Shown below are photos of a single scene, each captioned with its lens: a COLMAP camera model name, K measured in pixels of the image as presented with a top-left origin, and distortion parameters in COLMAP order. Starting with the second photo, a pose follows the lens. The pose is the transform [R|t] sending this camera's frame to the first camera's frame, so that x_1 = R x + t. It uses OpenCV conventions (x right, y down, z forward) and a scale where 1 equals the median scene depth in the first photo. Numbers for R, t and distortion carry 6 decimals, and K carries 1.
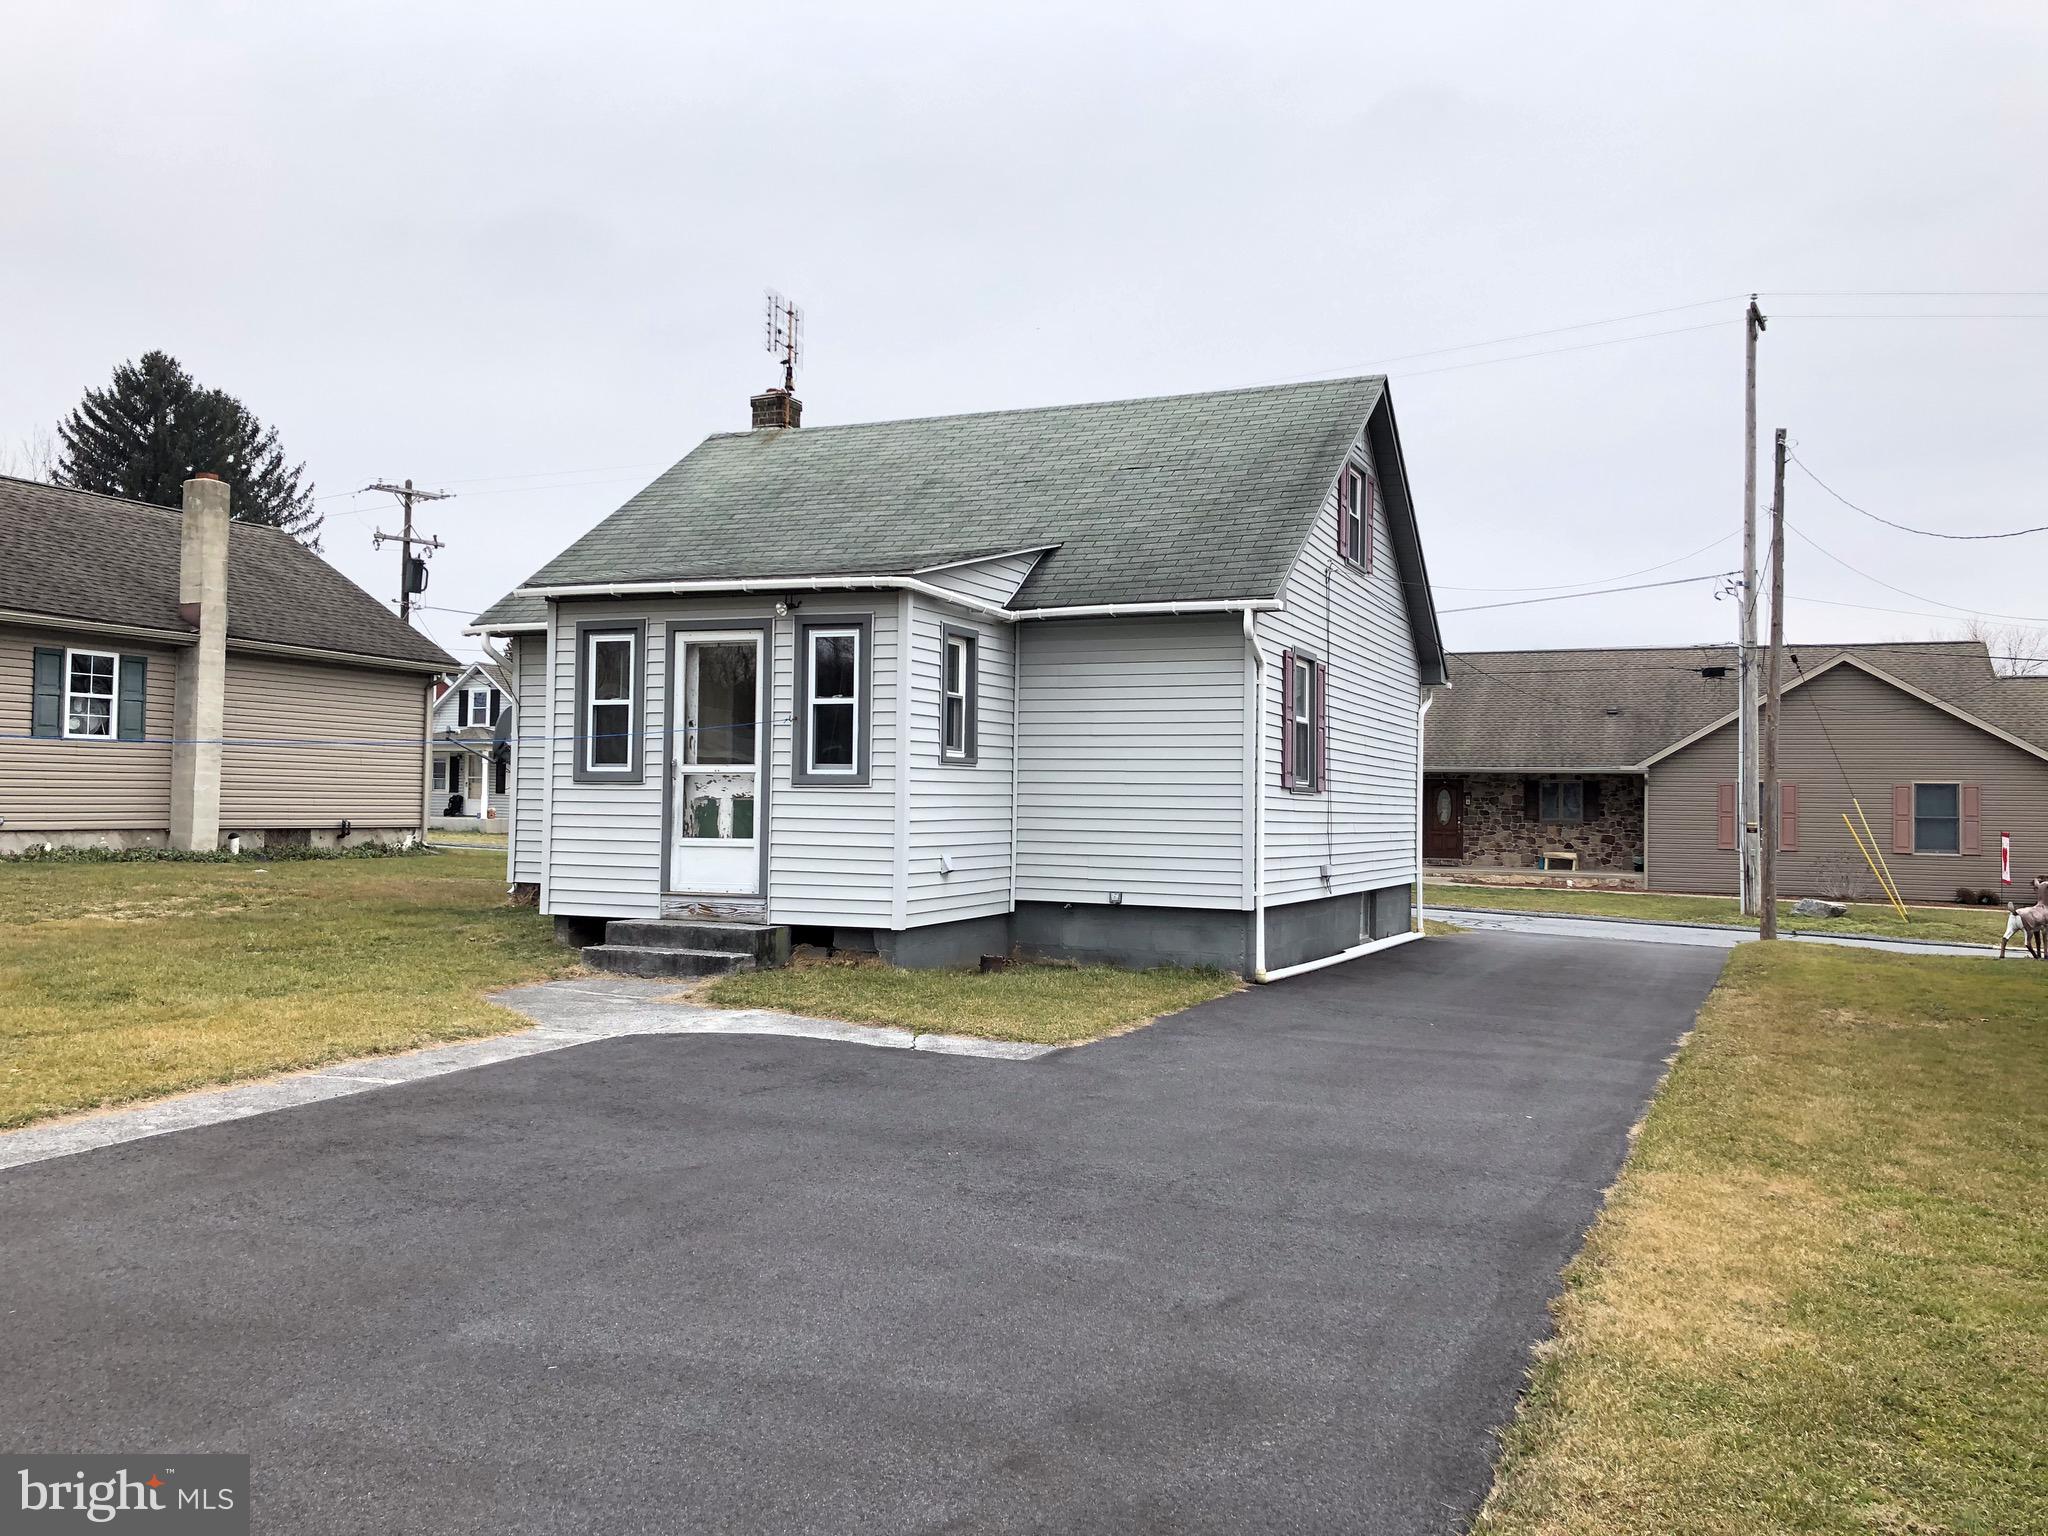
lens RADIAL K [[1664.0, 0, 1012.8], [0, 1664.0, 756.1], [0, 0, 1]] dist [0.093892, -0.148089]
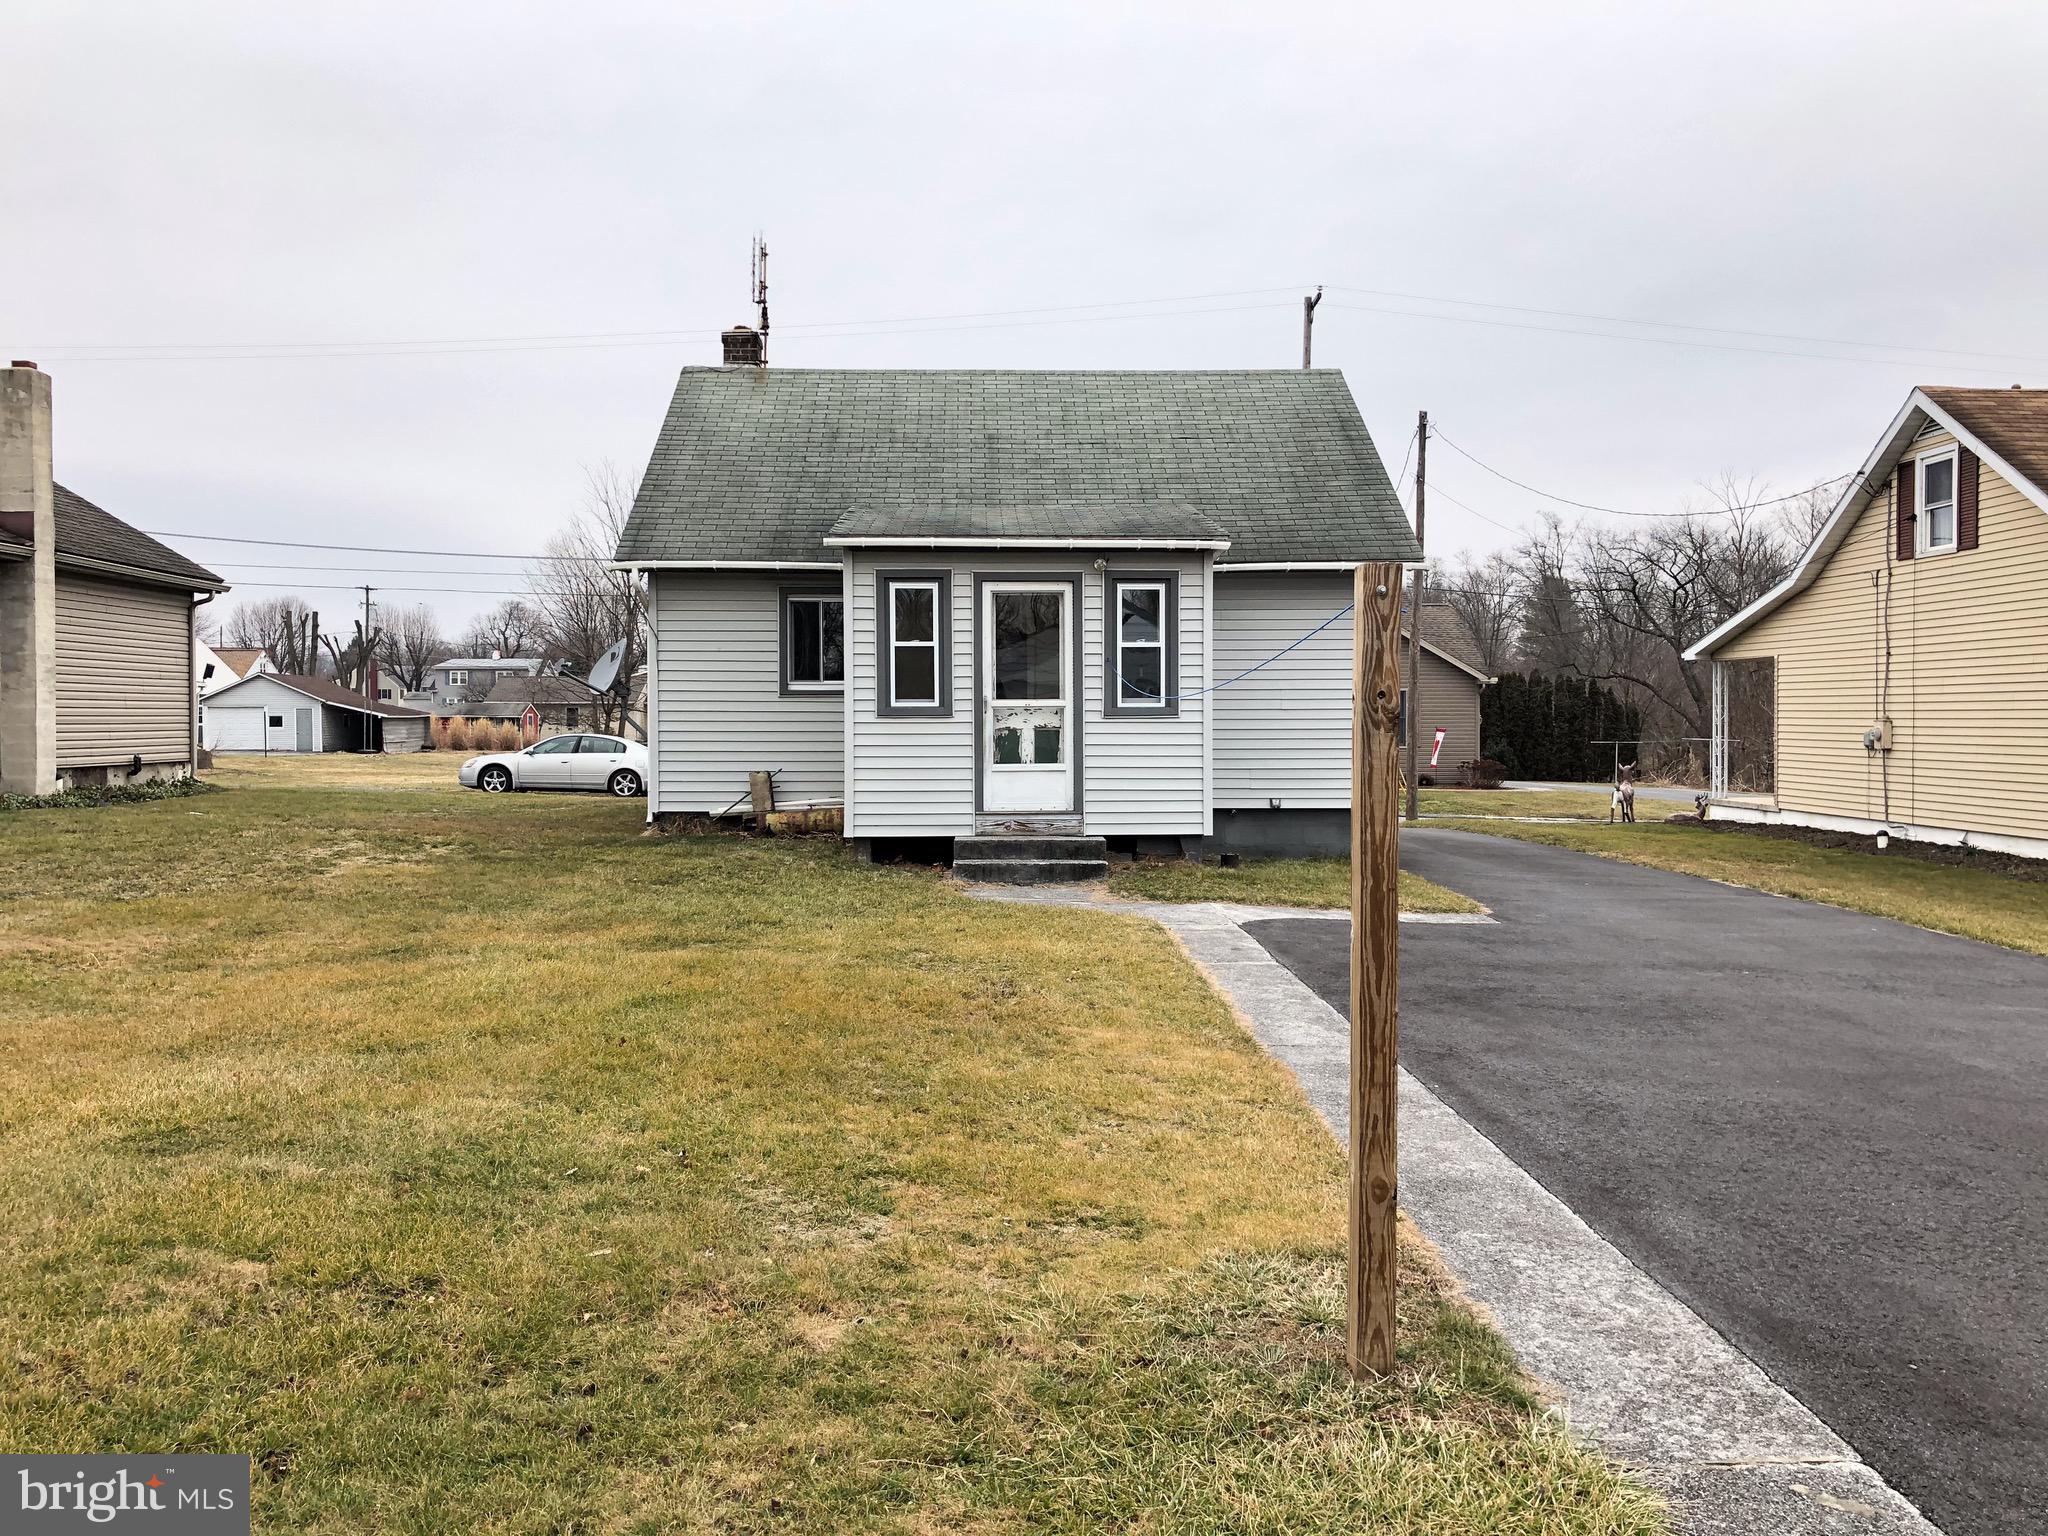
lens RADIAL K [[1677.2, 0, 1010.4], [0, 1677.2, 761.7], [0, 0, 1]] dist [0.085356, -0.170992]
pose [[0.907560, -0.029312, 0.418899, -0.661548], [0.004180, 0.998142, 0.060788, -0.021979], [-0.419902, -0.053418, 0.905996, -0.038627]]
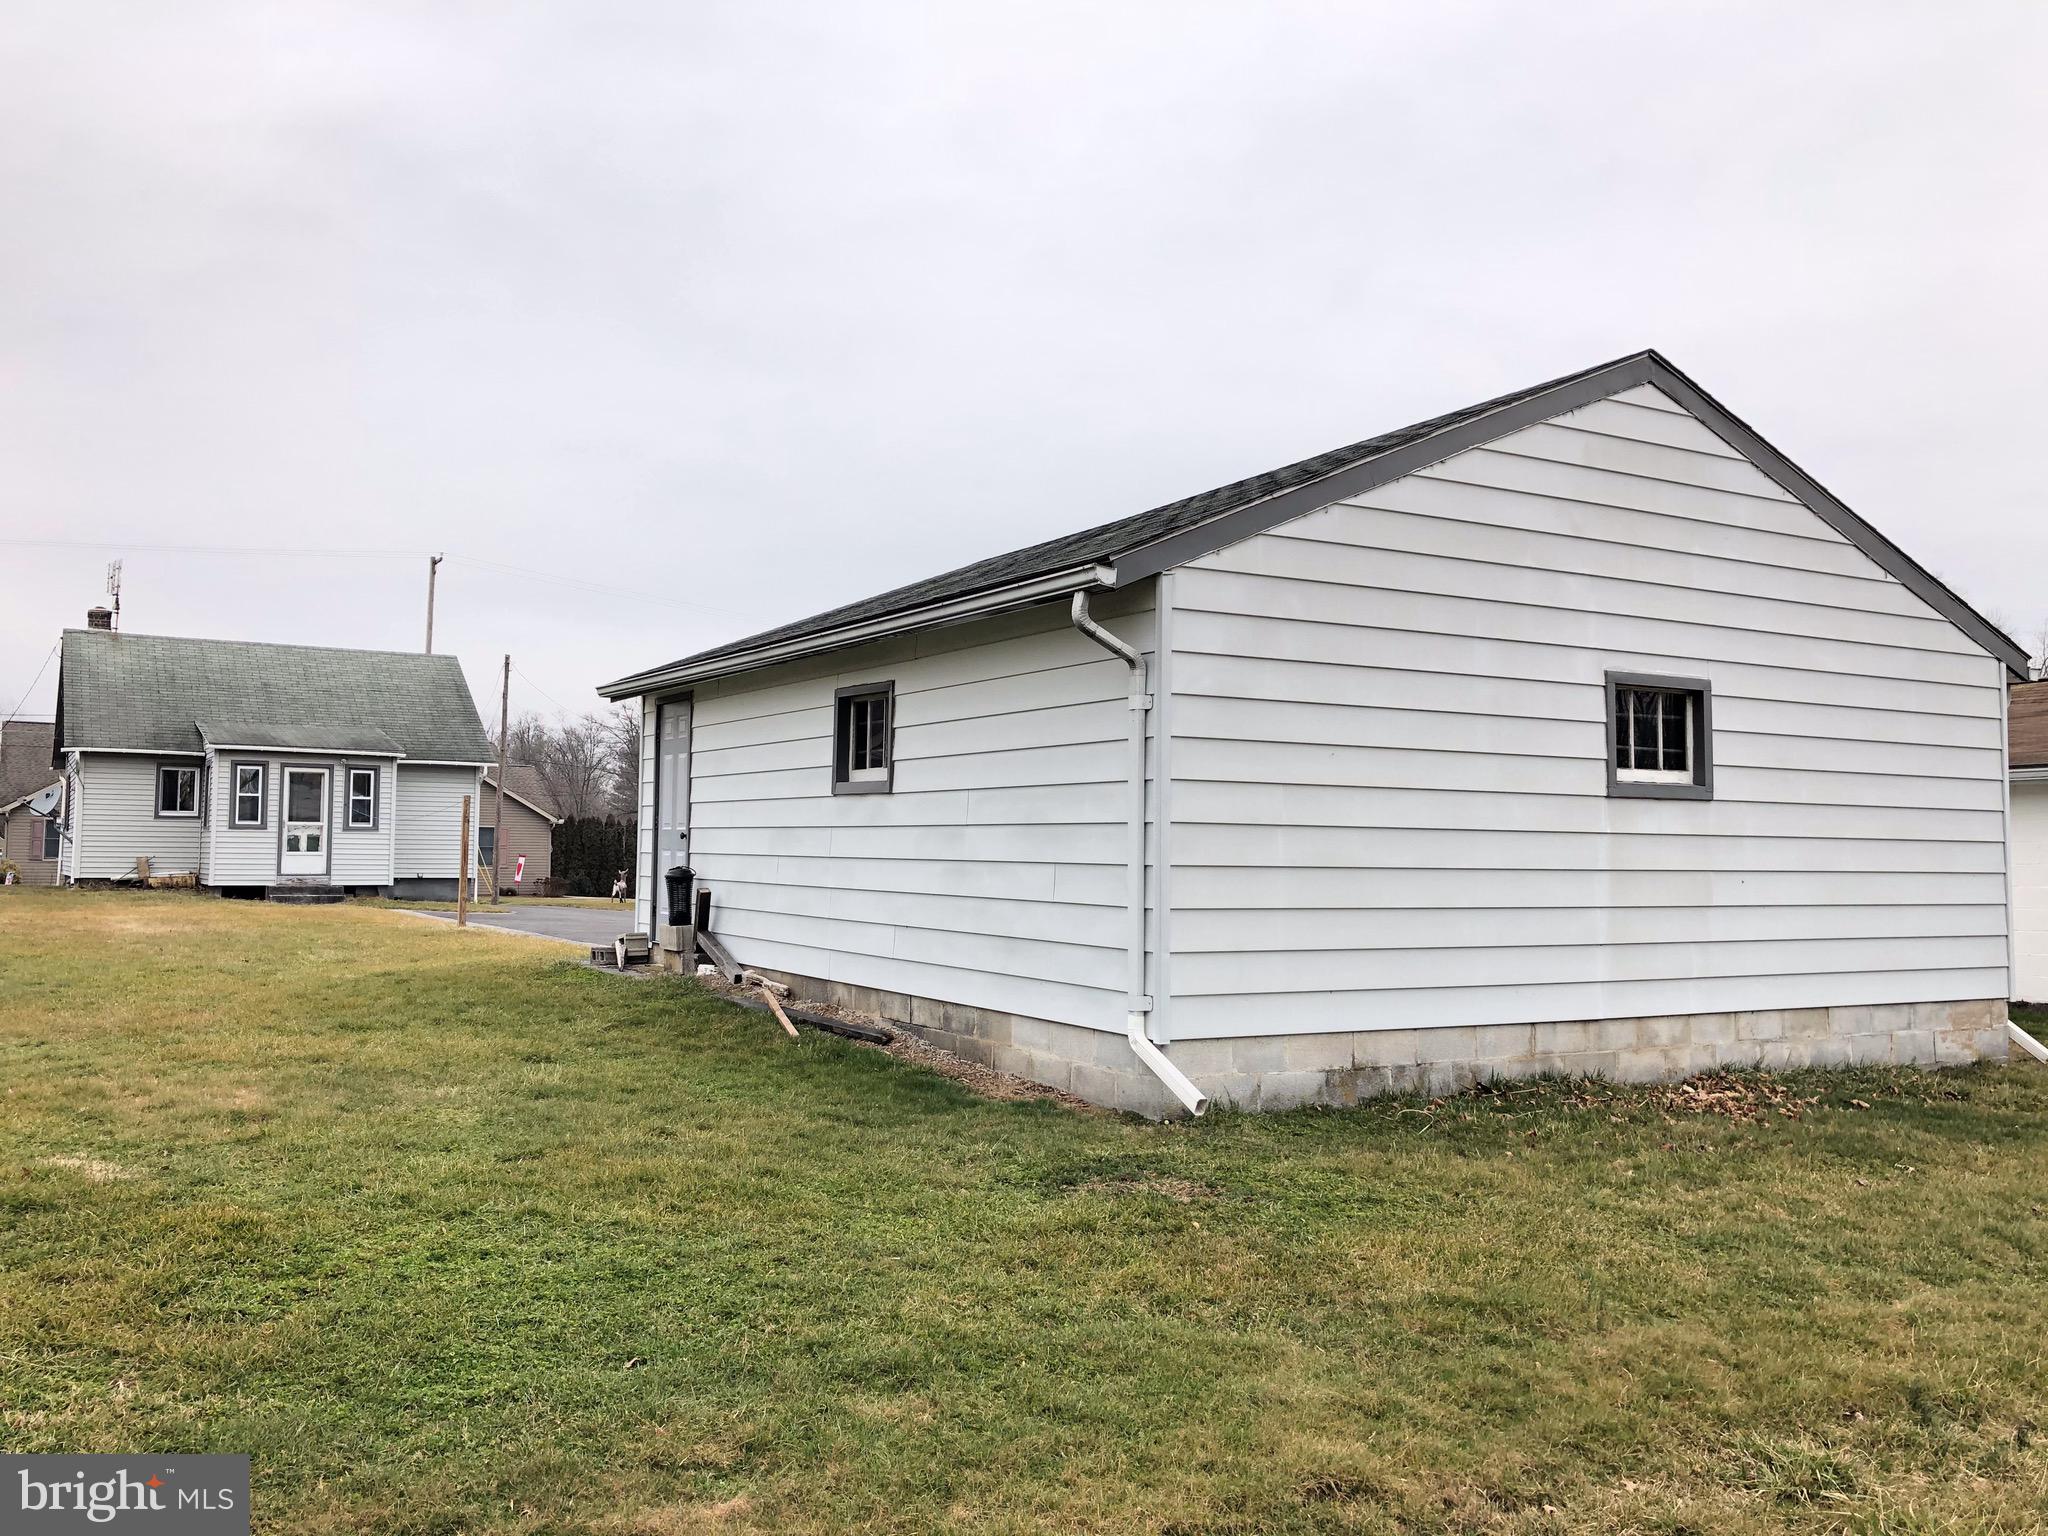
lens RADIAL K [[1702.9, 0, 1013.6], [0, 1702.9, 751.9], [0, 0, 1]] dist [0.027120, 0.003114]
pose [[0.582916, 0.041655, 0.811464, -1.606314], [-0.022999, 0.999131, -0.034768, -0.034091], [-0.812207, 0.001604, 0.583367, -1.316891]]
